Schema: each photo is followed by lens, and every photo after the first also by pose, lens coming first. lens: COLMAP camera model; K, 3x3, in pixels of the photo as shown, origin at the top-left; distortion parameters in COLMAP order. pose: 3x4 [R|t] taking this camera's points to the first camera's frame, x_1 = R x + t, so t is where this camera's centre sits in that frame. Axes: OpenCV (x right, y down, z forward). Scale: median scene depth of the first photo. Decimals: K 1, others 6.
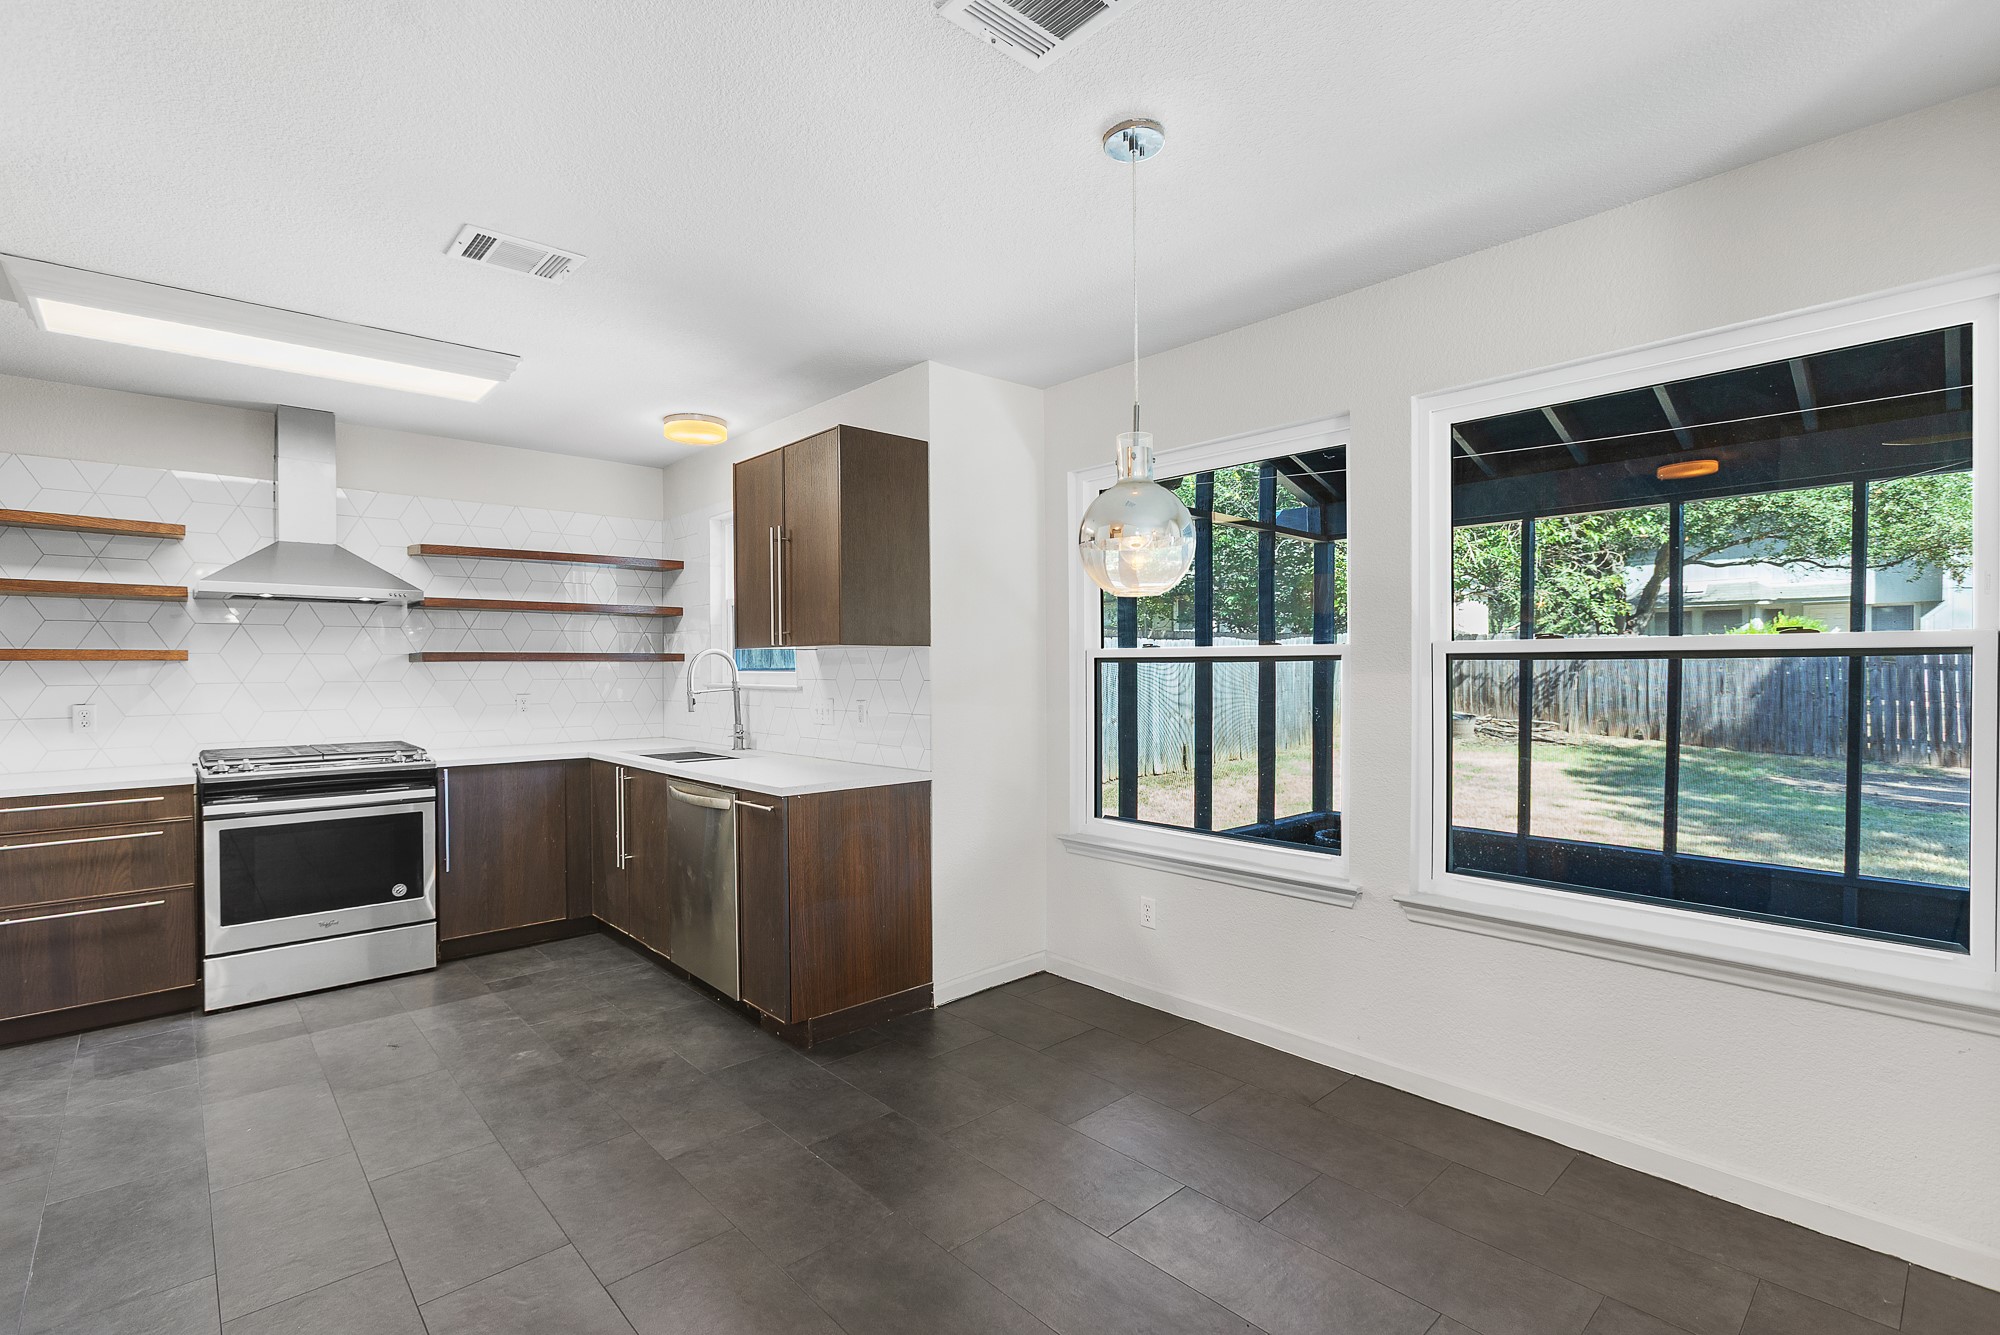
lens RADIAL K [[915.9, 0, 904.5], [0, 915.9, 673.1], [0, 0, 1]] dist [0.001217, 0.000617]
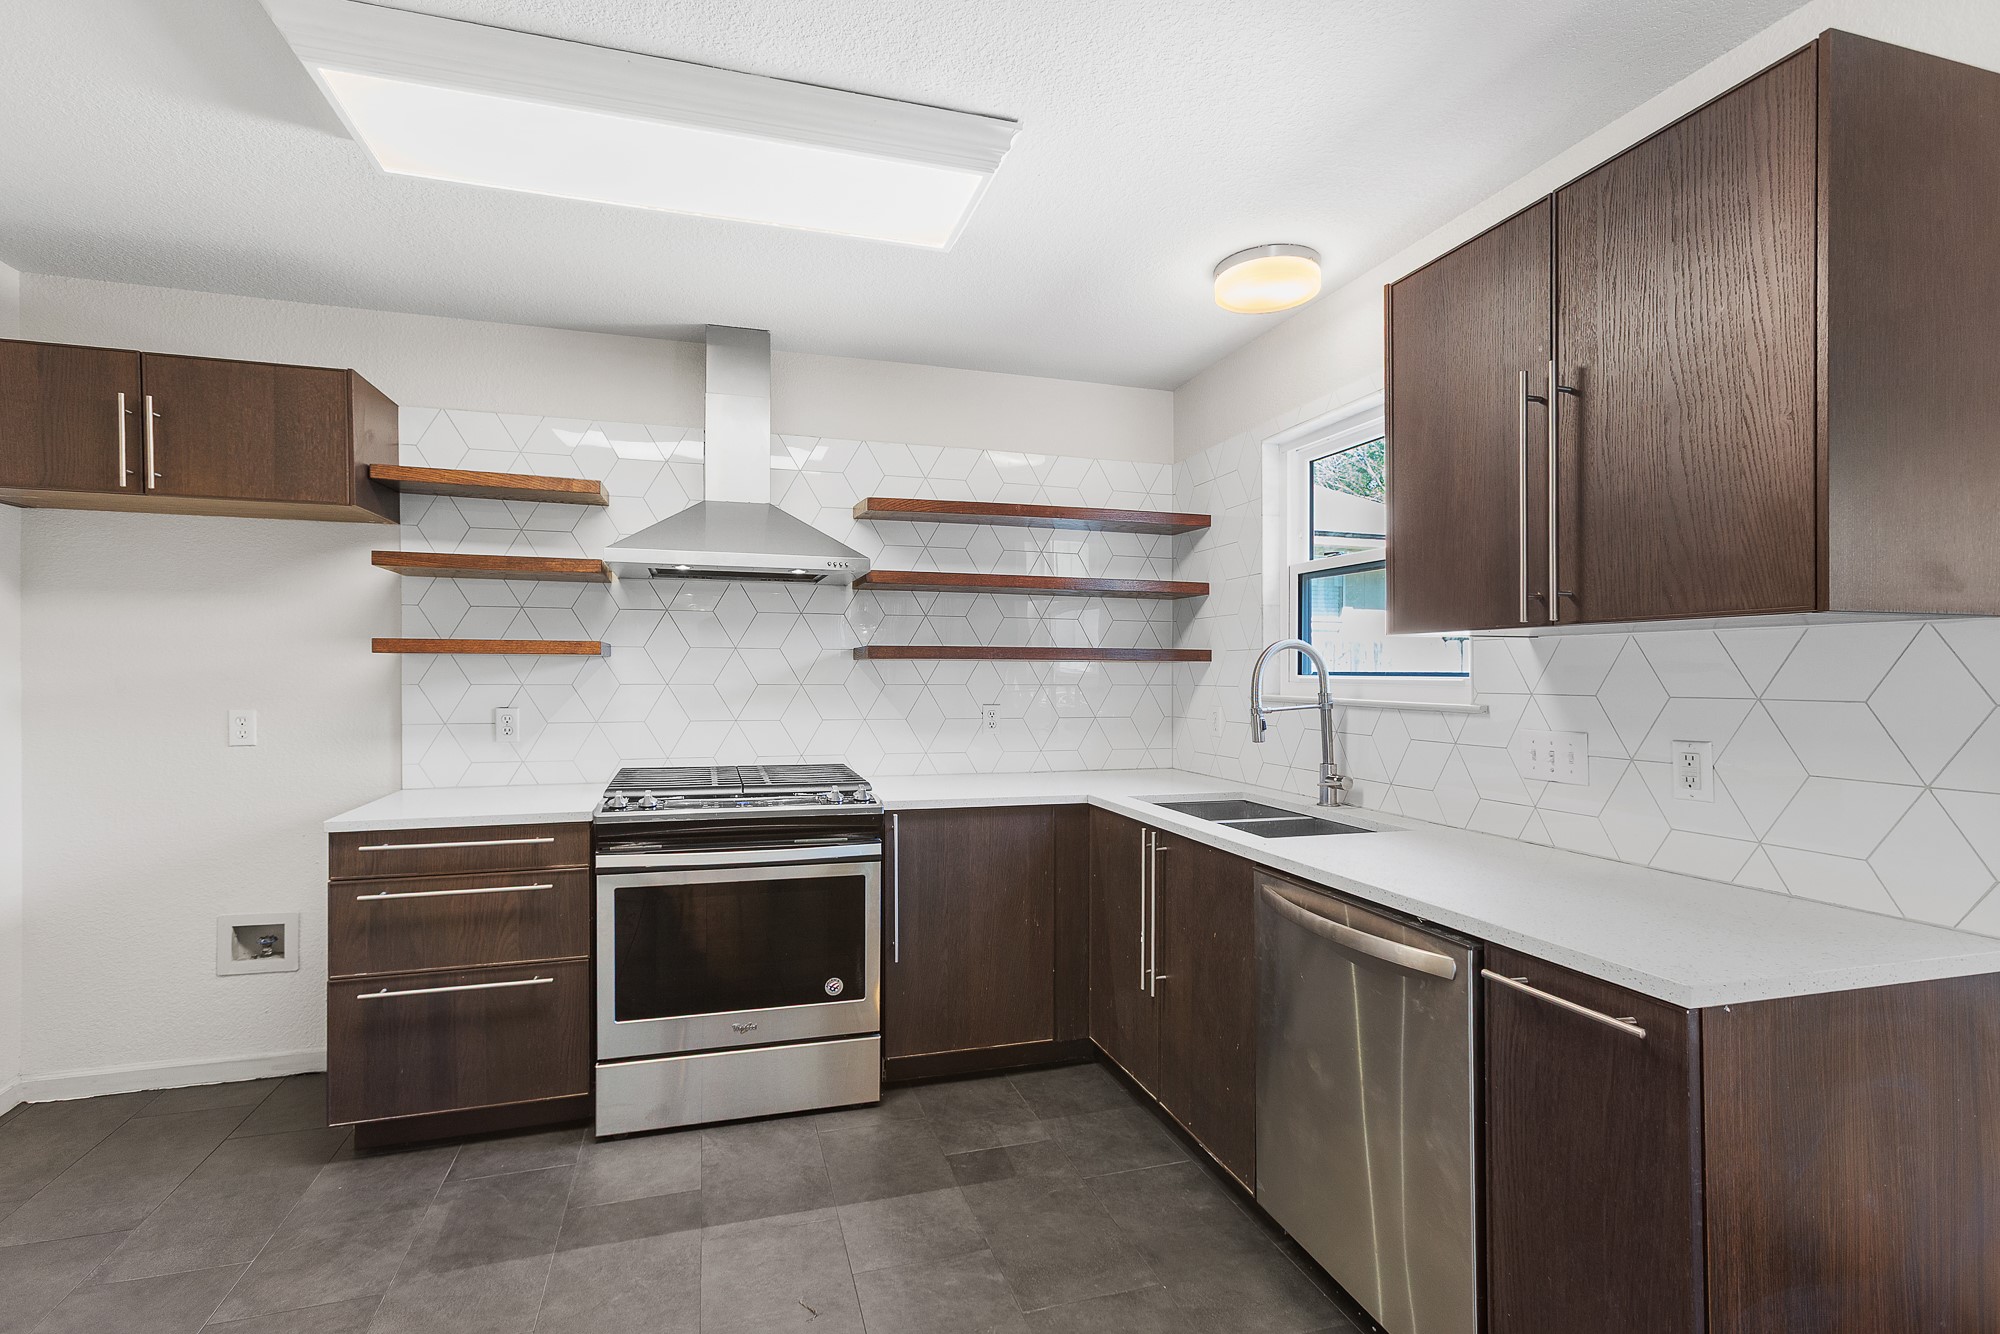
lens RADIAL K [[859.8, 0, 938.7], [0, 859.8, 679.6], [0, 0, 1]] dist [0.007906, 0.000579]
pose [[0.913900, 0.012405, -0.405750, -0.217697], [-0.011186, 0.999923, 0.005375, -0.000079], [0.405785, -0.000373, 0.913968, 0.437812]]
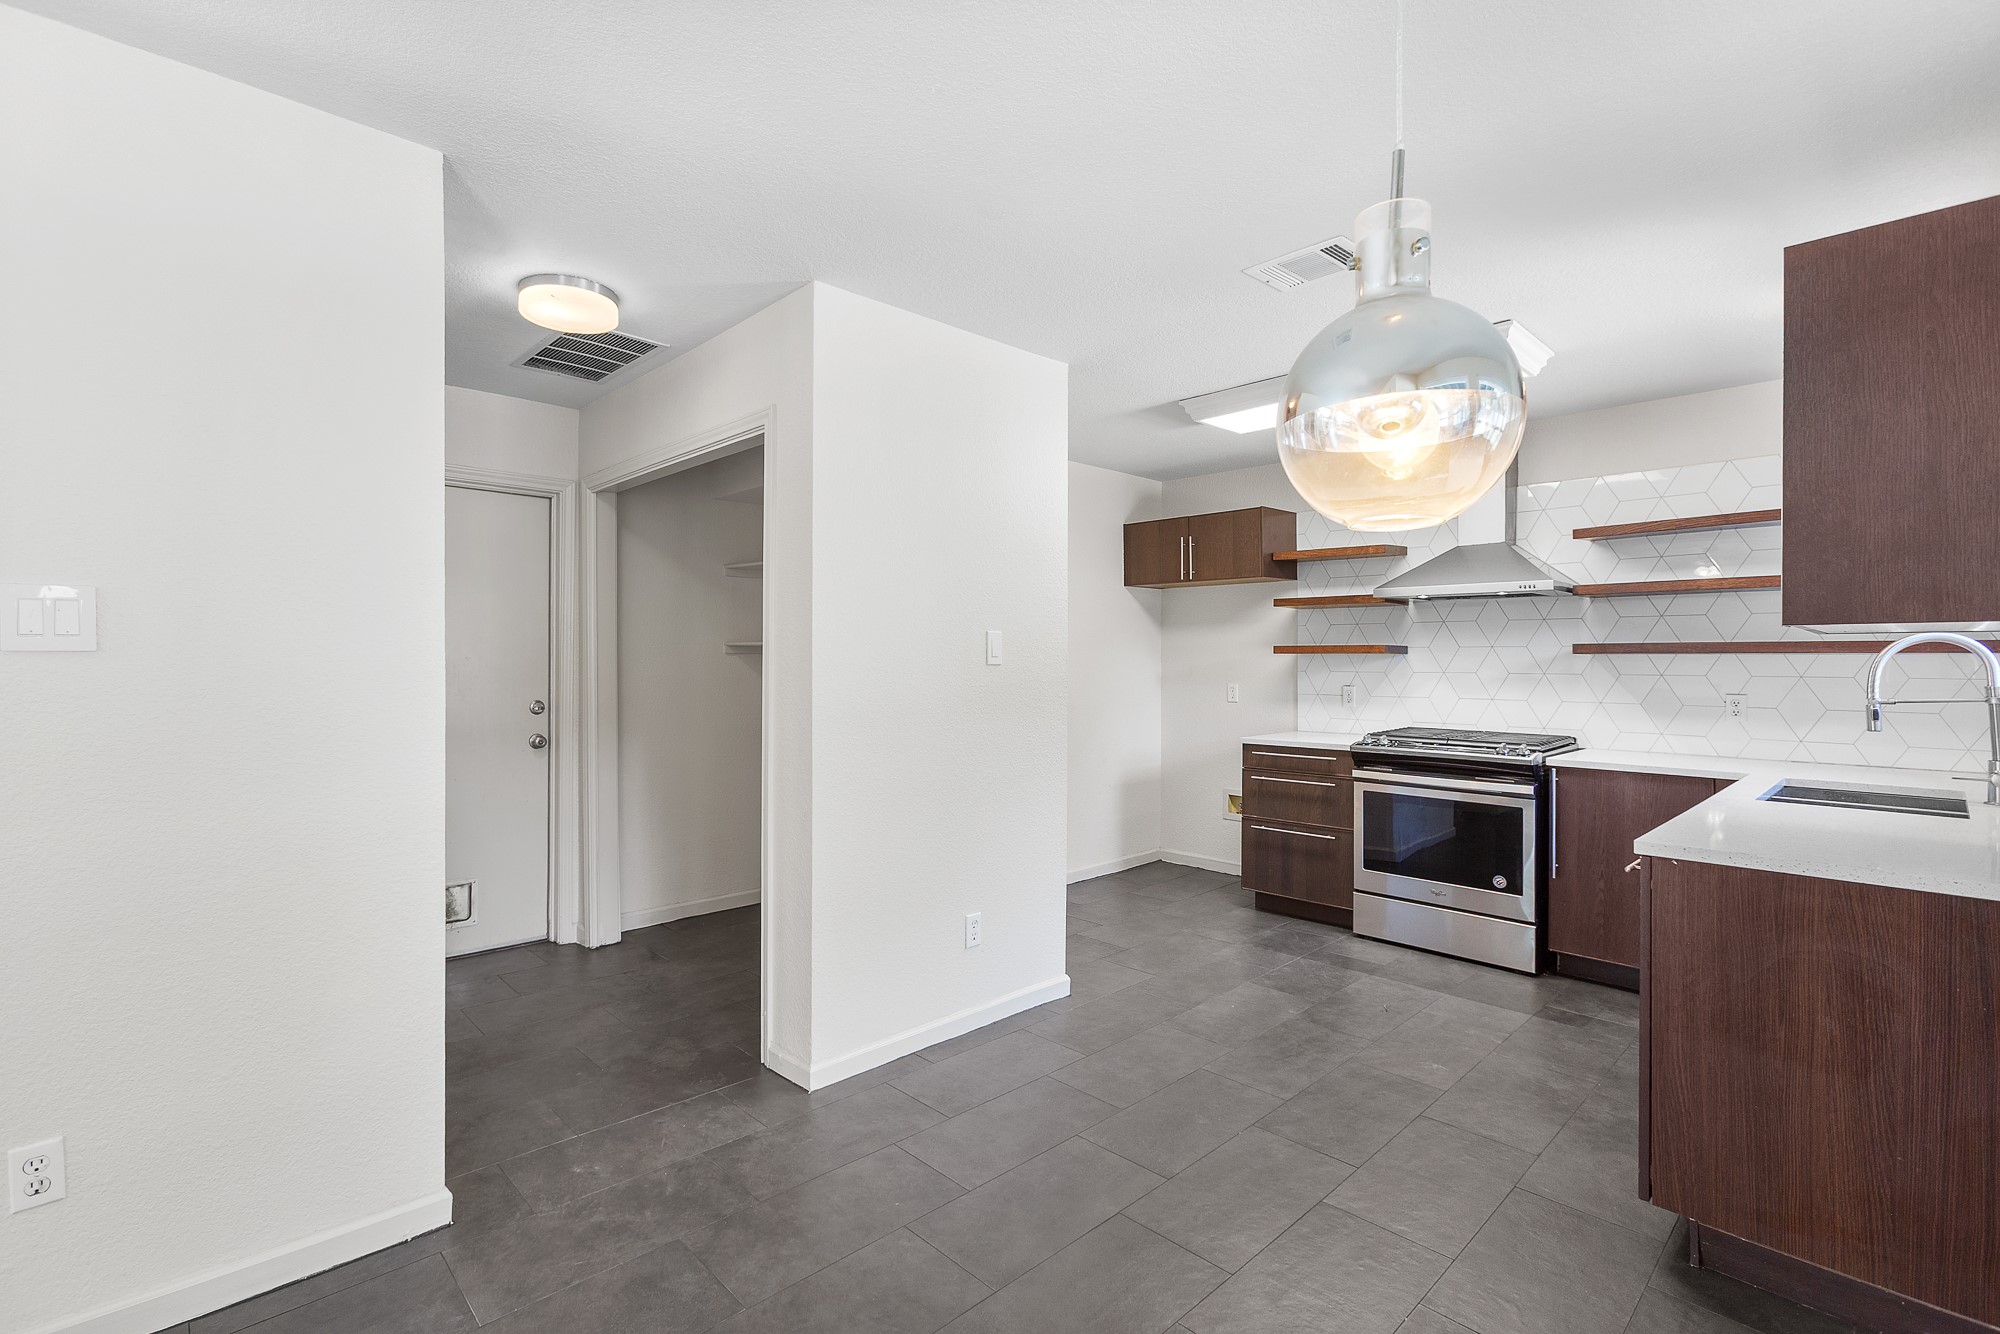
lens RADIAL K [[905.1, 0, 1034.8], [0, 905.1, 655.7], [0, 0, 1]] dist [0.002037, 0.000495]
pose [[0.101766, 0.000069, -0.994808, 0.386167], [-0.009611, 0.999953, -0.000913, -0.005082], [0.994762, 0.009654, 0.101761, 0.392150]]
